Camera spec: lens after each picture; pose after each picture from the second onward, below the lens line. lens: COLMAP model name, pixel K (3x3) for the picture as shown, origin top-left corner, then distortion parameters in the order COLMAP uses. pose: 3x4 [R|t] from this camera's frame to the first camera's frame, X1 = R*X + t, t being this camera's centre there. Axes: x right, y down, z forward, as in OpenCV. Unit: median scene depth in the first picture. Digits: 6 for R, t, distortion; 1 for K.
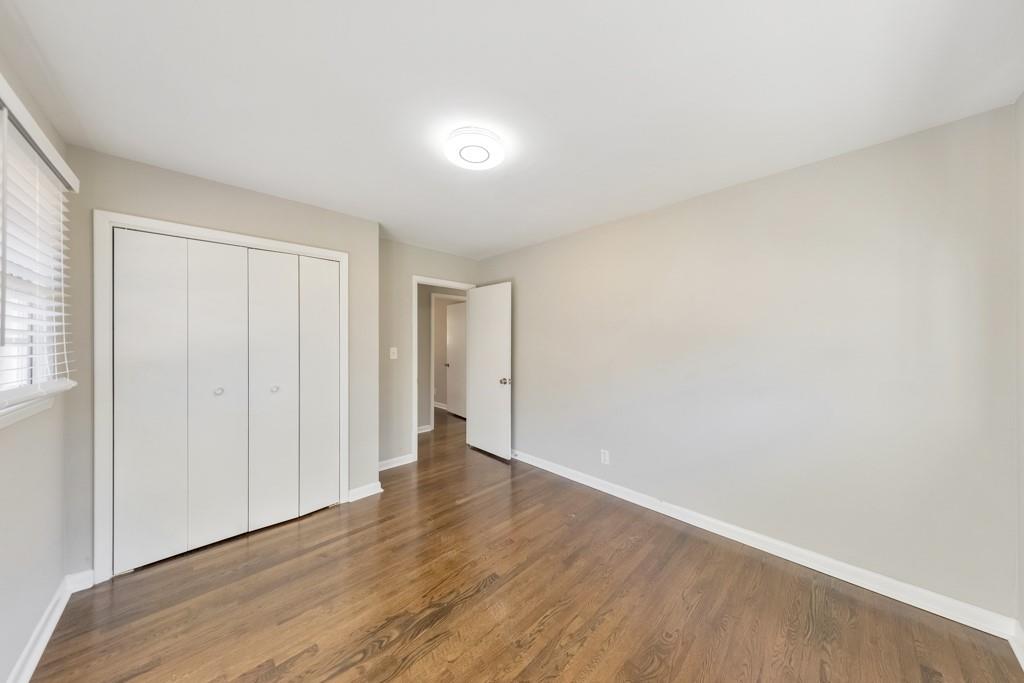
lens RADIAL K [[328.1, 0, 509.6], [0, 328.1, 341.0], [0, 0, 1]] dist [0.008362, -0.000026]
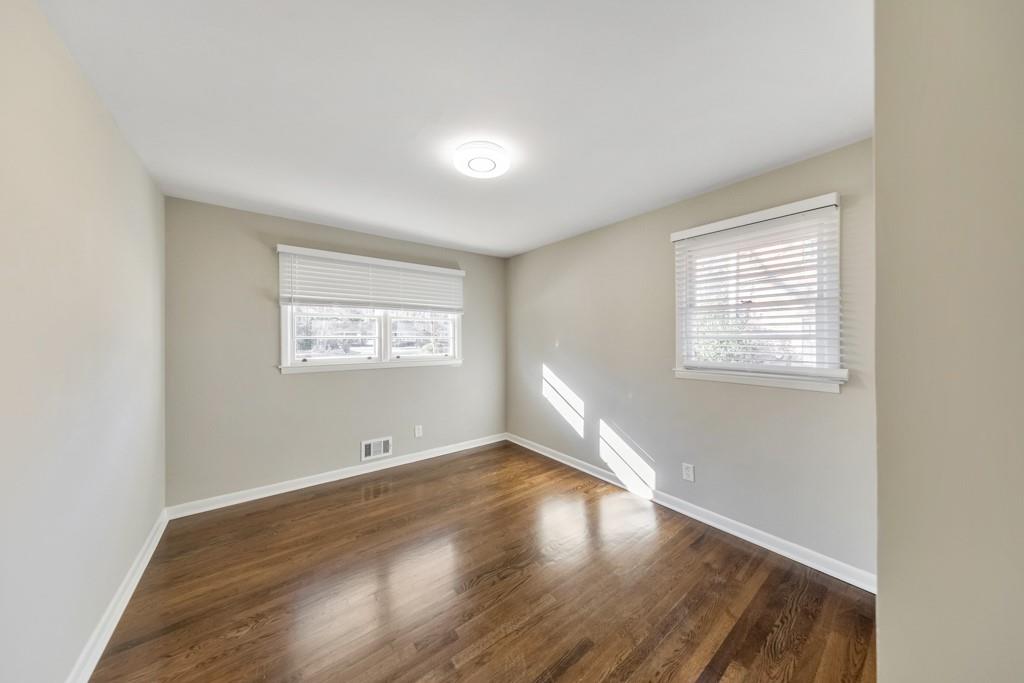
lens RADIAL K [[328.1, 0, 513.8], [0, 328.1, 337.2], [0, 0, 1]] dist [0.008362, -0.000026]
pose [[-0.994712, -0.001151, 0.102693, -0.324185], [-0.000310, 0.999966, 0.008204, -0.009119], [-0.102699, 0.008129, -0.994679, 2.107226]]
